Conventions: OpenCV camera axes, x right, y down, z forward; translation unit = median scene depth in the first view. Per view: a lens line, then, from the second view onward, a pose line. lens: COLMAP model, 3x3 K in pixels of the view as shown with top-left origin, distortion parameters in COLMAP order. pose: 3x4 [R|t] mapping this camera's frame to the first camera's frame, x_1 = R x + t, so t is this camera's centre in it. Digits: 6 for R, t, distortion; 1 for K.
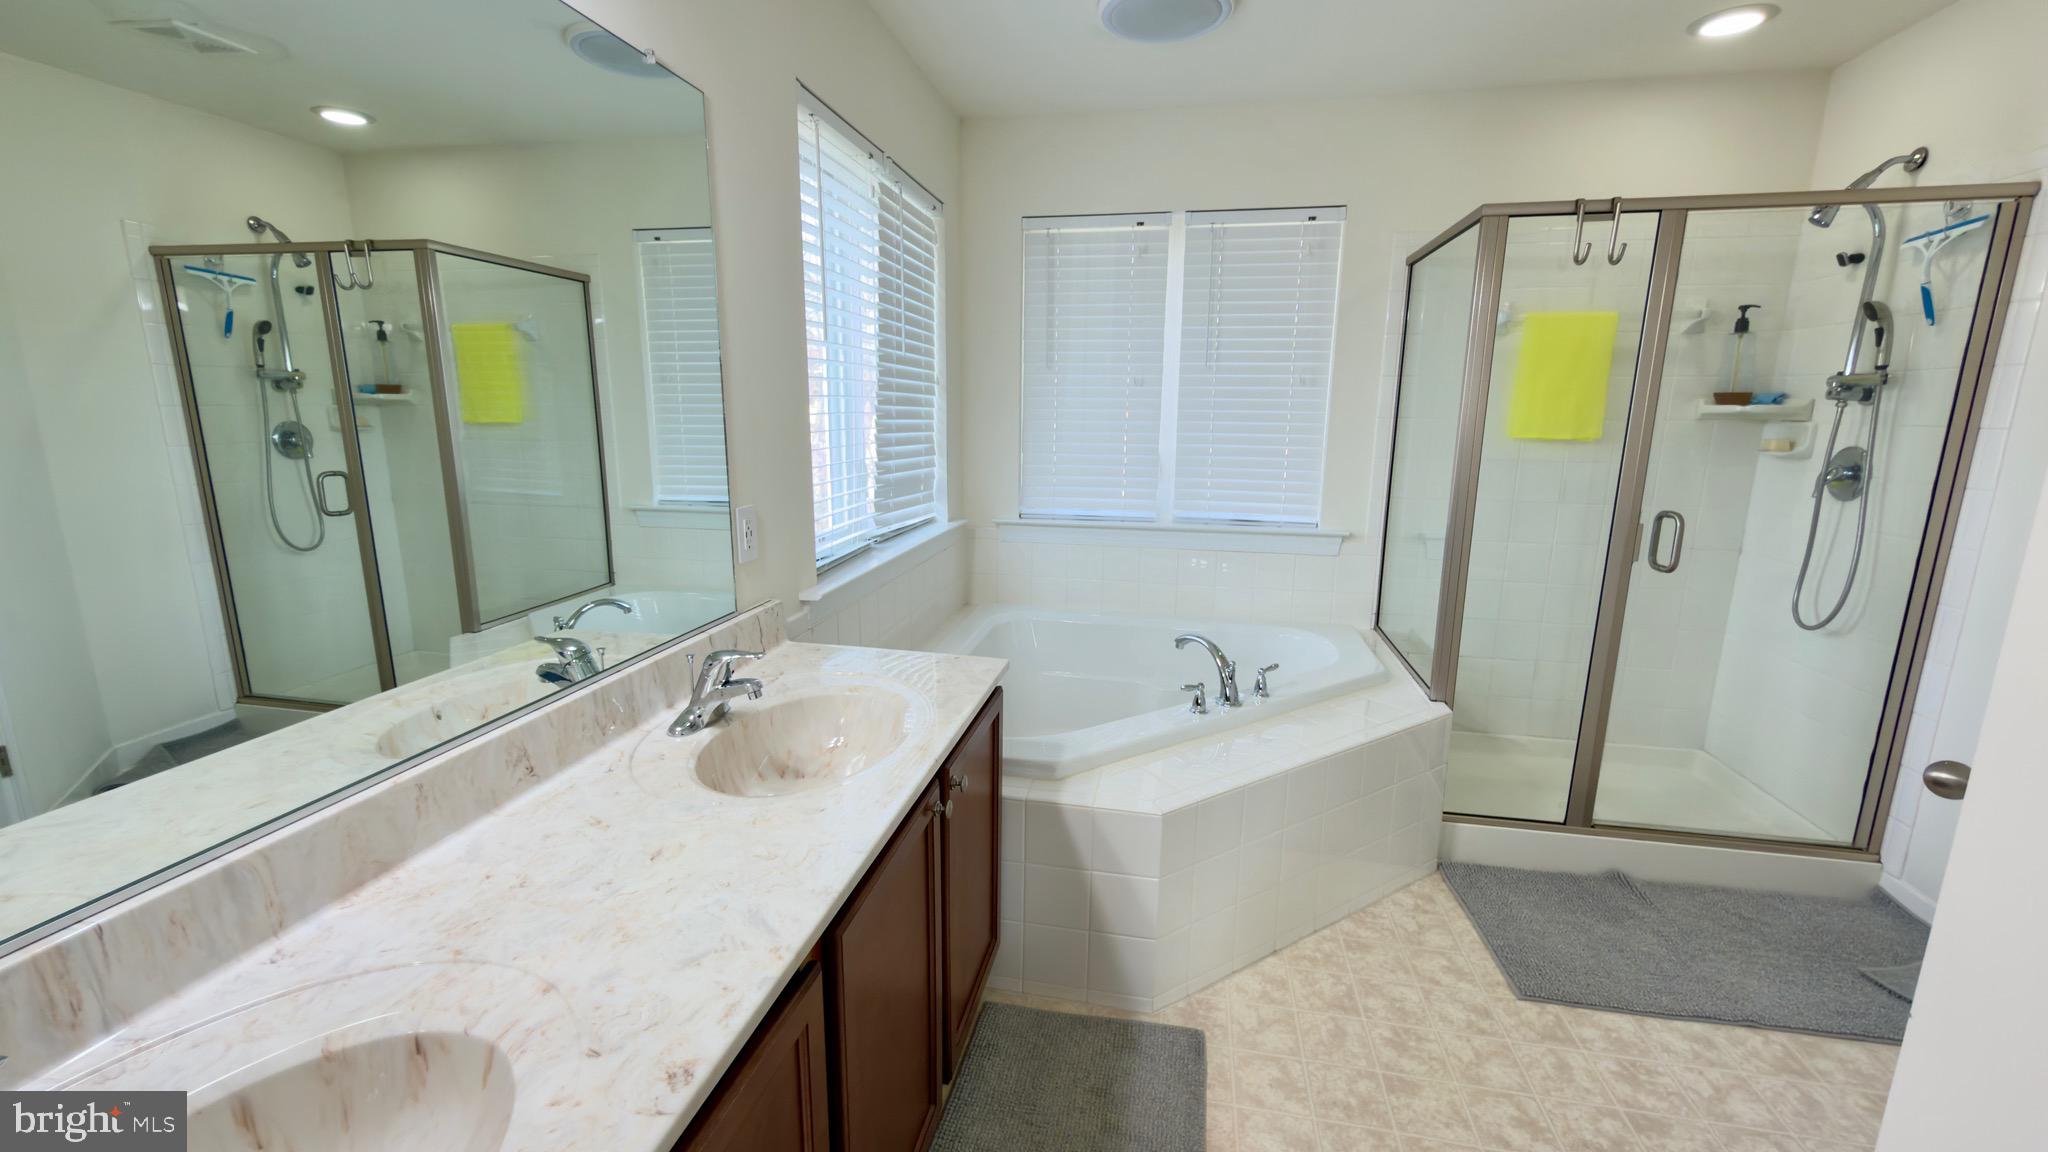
lens RADIAL K [[815.2, 0, 1023.3], [0, 815.2, 577.2], [0, 0, 1]] dist [0.001310, -0.000291]
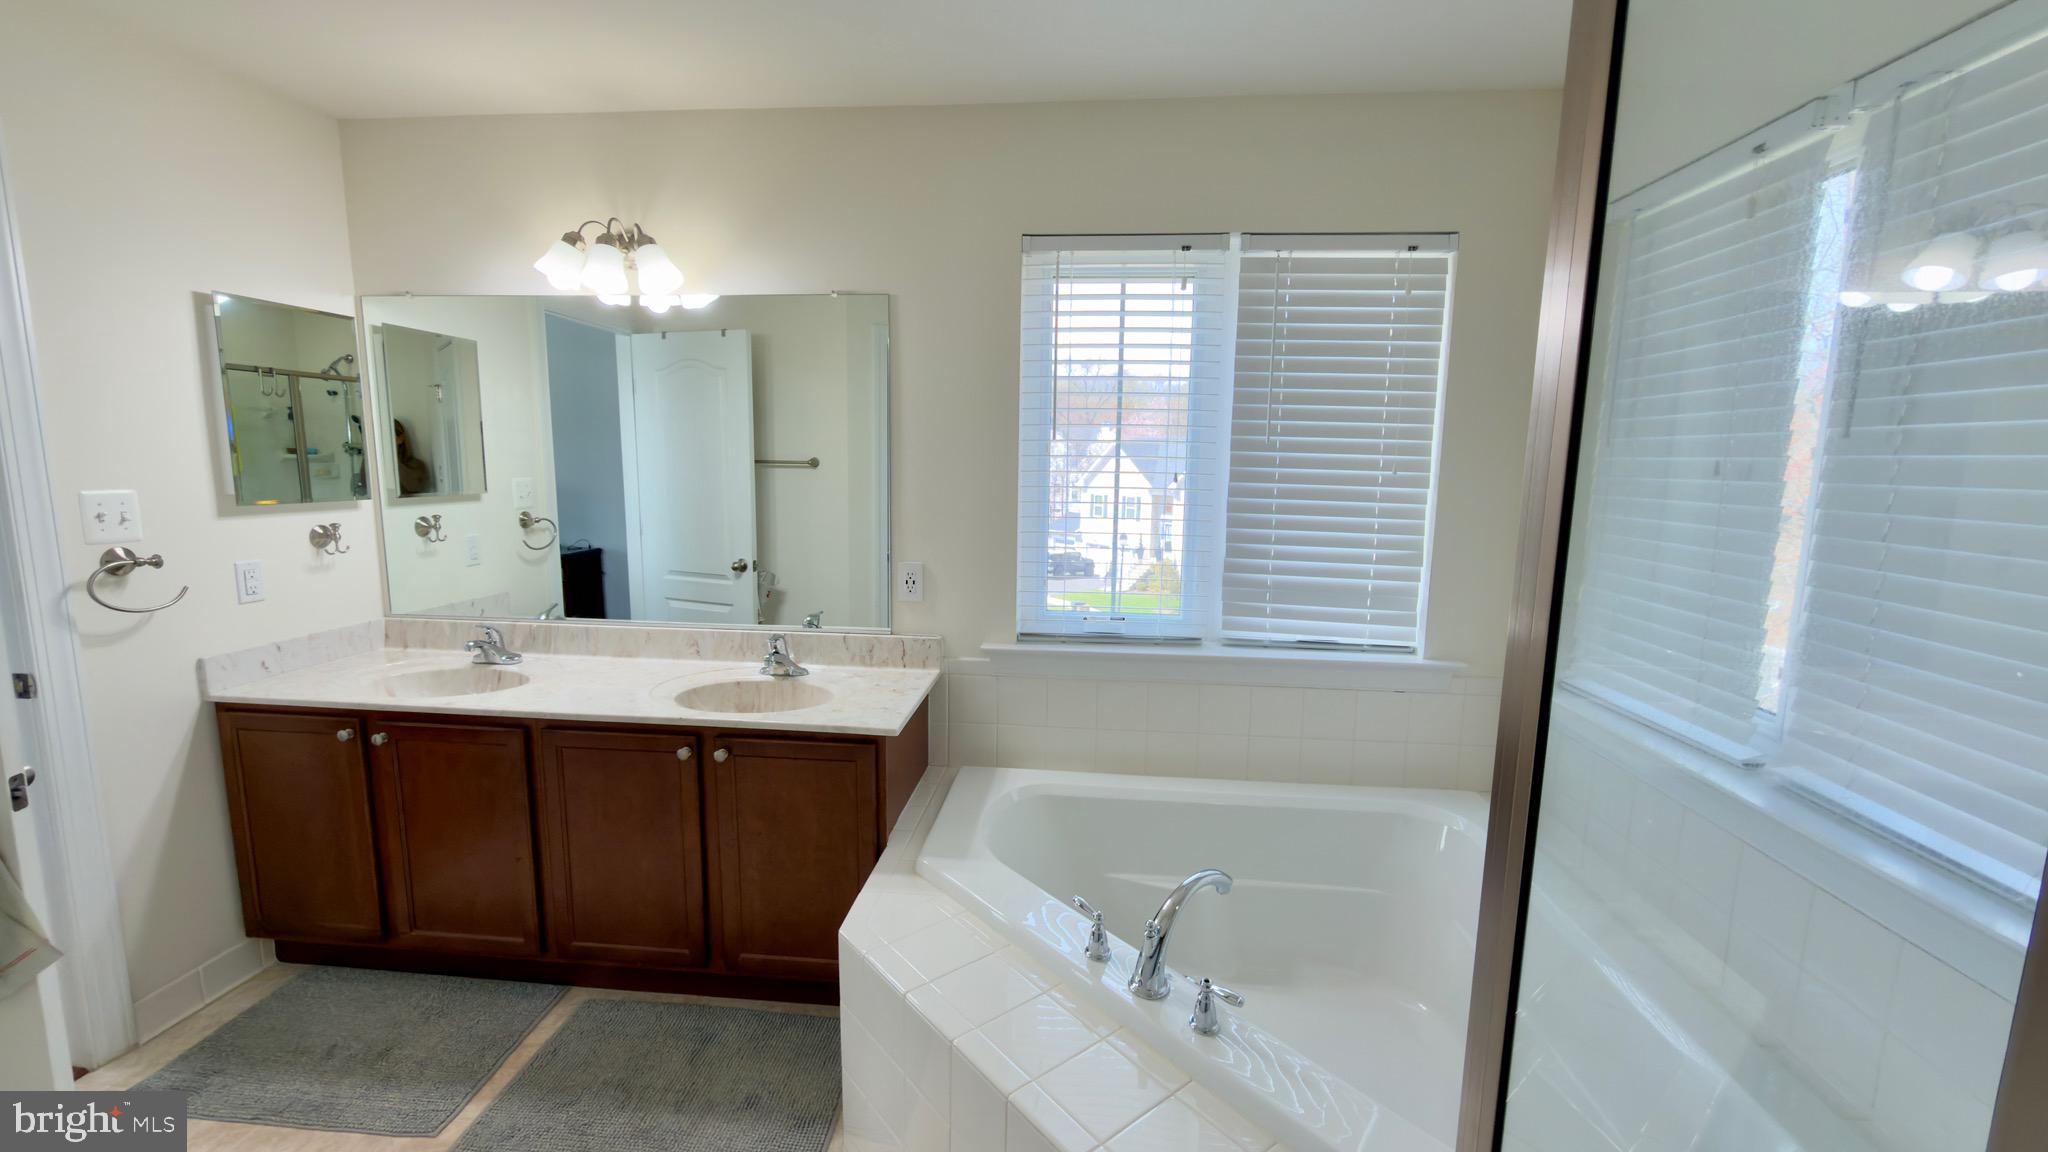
lens RADIAL K [[815.2, 0, 1025.3], [0, 815.2, 572.4], [0, 0, 1]] dist [0.001310, -0.000291]
pose [[0.108945, 0.127107, -0.985888, 0.968646], [-0.219309, 0.970426, 0.100879, -0.229593], [0.969554, 0.205224, 0.133599, 0.898561]]
